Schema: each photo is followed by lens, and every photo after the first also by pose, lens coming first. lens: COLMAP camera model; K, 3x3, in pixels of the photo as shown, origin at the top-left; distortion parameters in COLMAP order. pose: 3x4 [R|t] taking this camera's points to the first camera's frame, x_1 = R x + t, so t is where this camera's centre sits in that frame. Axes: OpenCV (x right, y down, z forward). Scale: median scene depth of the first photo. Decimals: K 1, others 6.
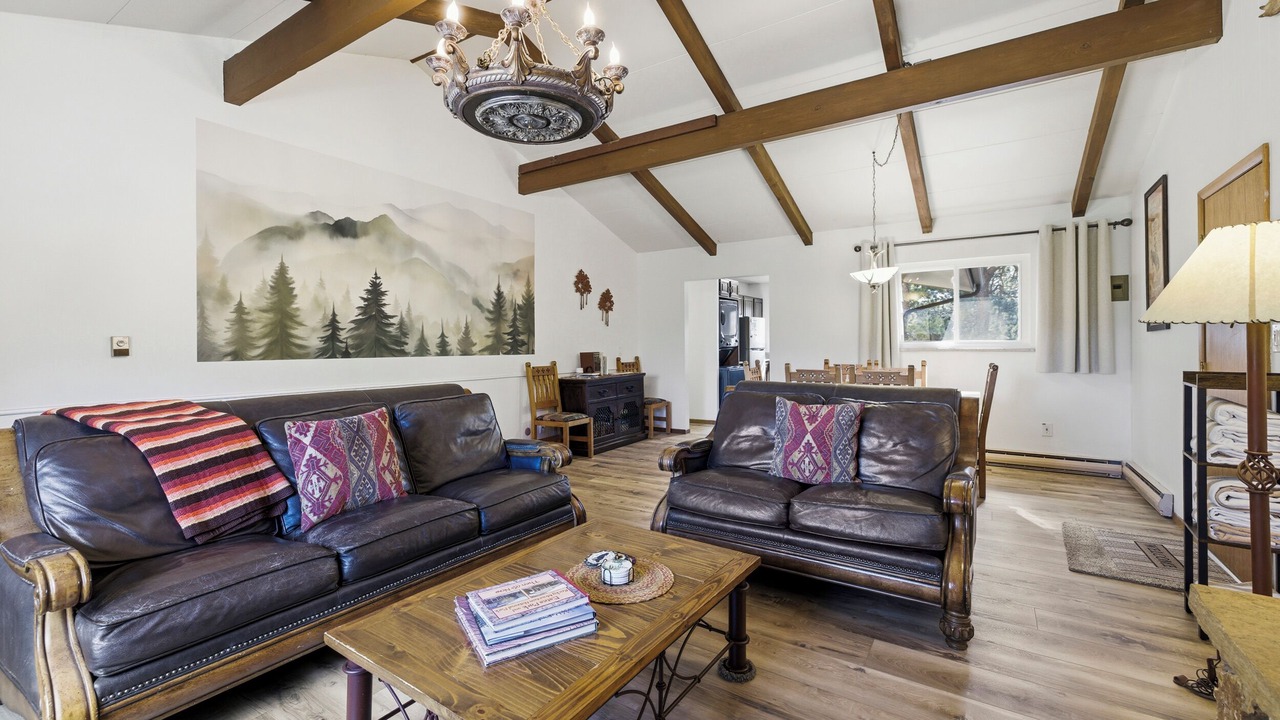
lens RADIAL K [[532.9, 0, 634.0], [0, 532.9, 356.4], [0, 0, 1]] dist [-0.001026, -0.000161]
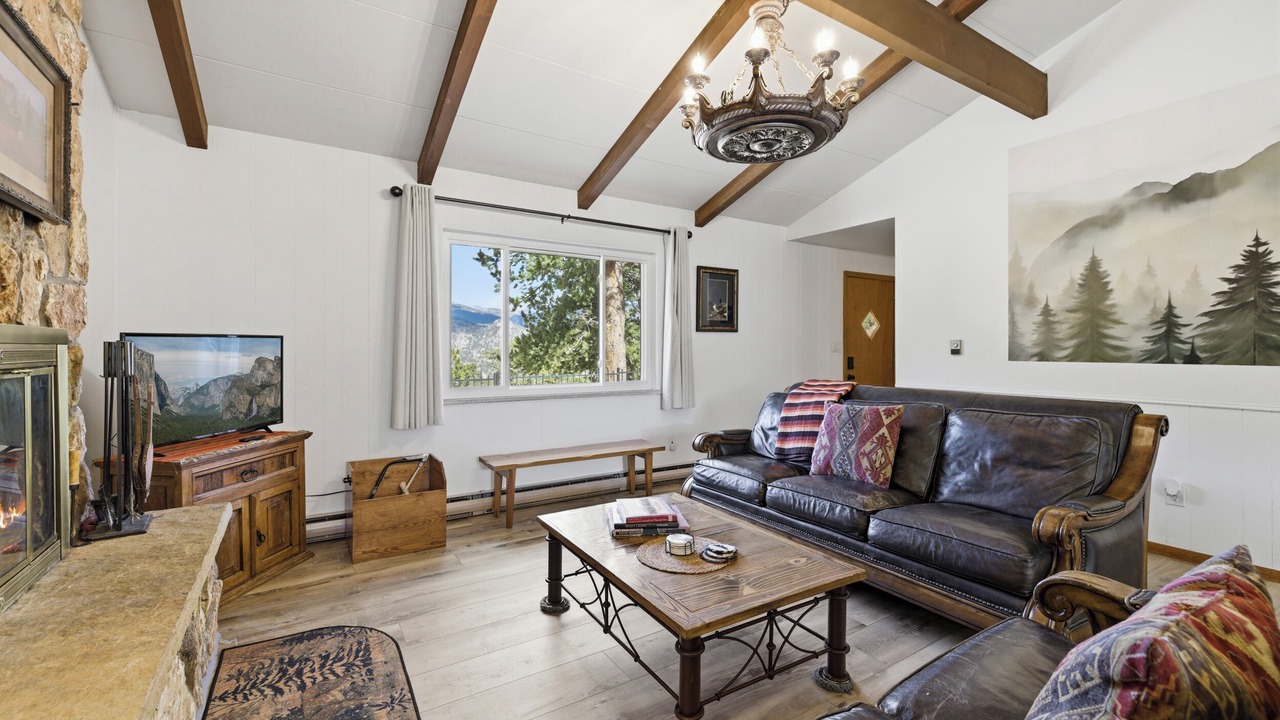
lens RADIAL K [[532.9, 0, 634.0], [0, 532.9, 356.4], [0, 0, 1]] dist [-0.001026, -0.000161]
pose [[-0.417109, 0.018066, -0.908677, 0.512129], [-0.019339, 0.999400, 0.028747, -0.015419], [0.908651, 0.029563, -0.416509, 0.674633]]
